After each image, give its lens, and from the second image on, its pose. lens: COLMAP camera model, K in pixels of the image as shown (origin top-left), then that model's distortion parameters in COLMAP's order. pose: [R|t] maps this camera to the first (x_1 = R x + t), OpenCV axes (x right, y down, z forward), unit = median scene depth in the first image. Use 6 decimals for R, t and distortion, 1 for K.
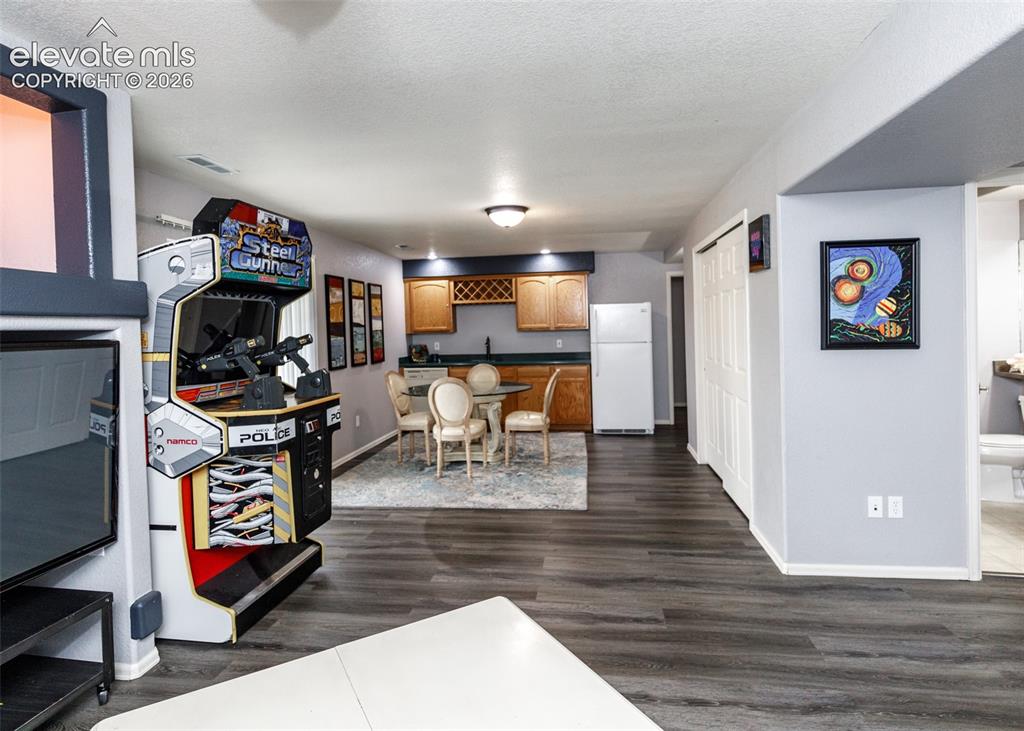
lens RADIAL K [[558.2, 0, 512.9], [0, 558.2, 337.4], [0, 0, 1]] dist [0.002755, 0.000749]
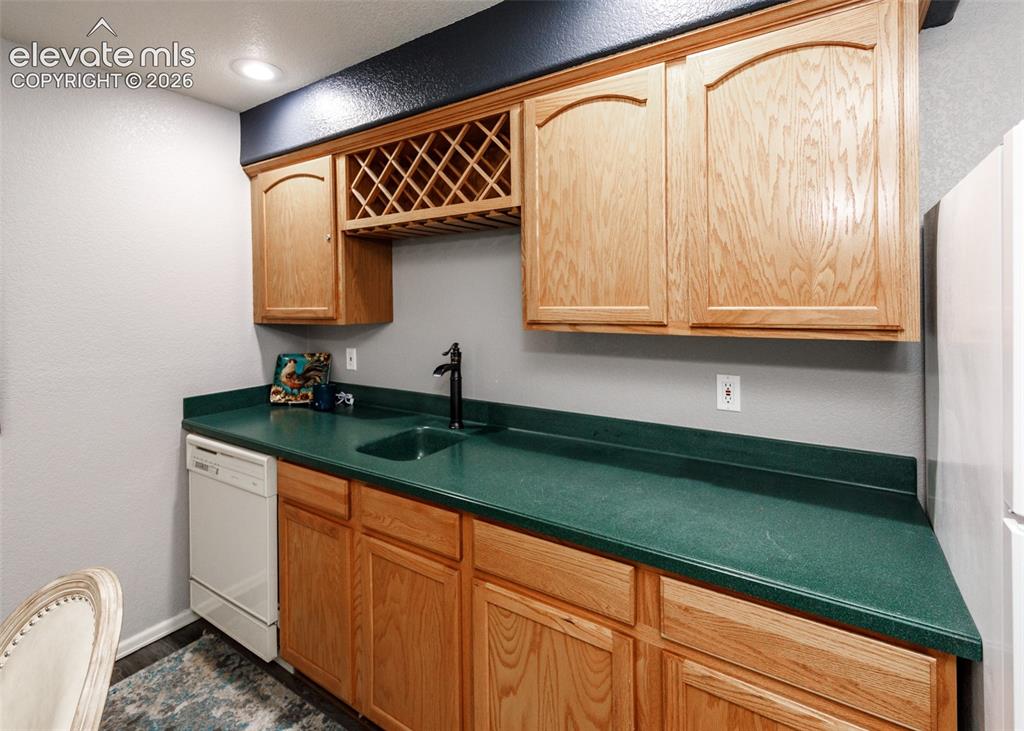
lens RADIAL K [[481.1, 0, 511.0], [0, 481.1, 304.0], [0, 0, 1]] dist [0.000550, 0.000013]
pose [[0.905822, 0.020504, -0.423162, 0.129309], [-0.020847, 0.999775, 0.003819, -0.035131], [0.423146, 0.005362, 0.906046, 1.203867]]
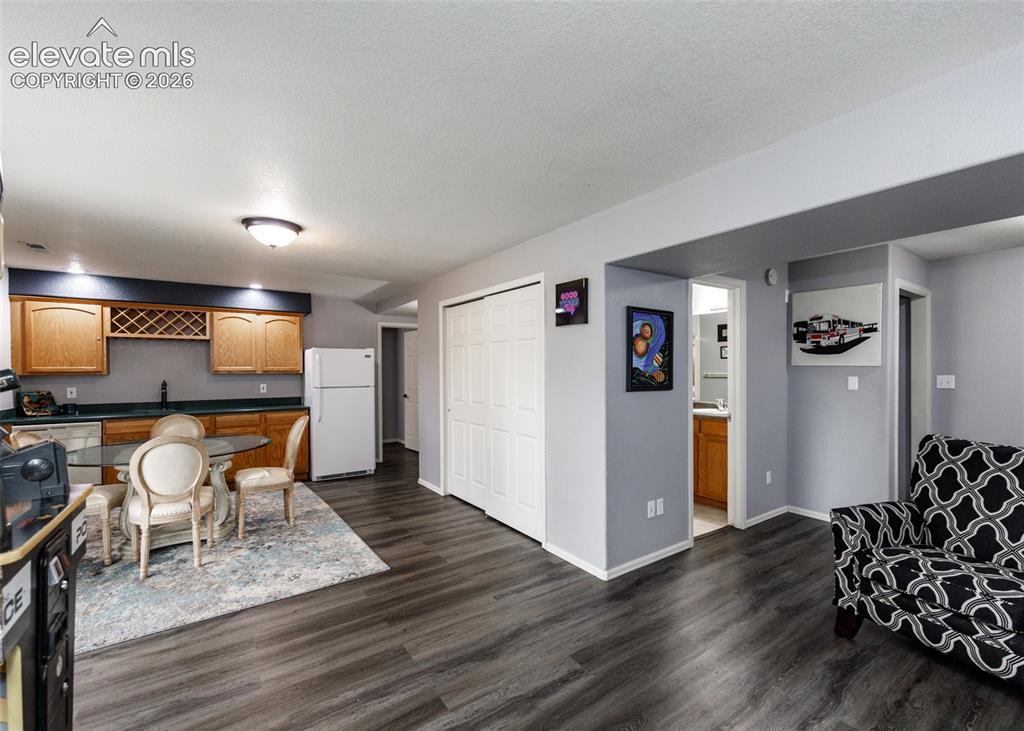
lens RADIAL K [[451.5, 0, 527.3], [0, 451.5, 371.0], [0, 0, 1]] dist [-0.000312, -0.000019]
pose [[0.720991, 0.020850, 0.692630, -0.181407], [-0.002725, 0.999625, -0.027255, 0.002339], [-0.692939, 0.017763, 0.720778, 0.243419]]
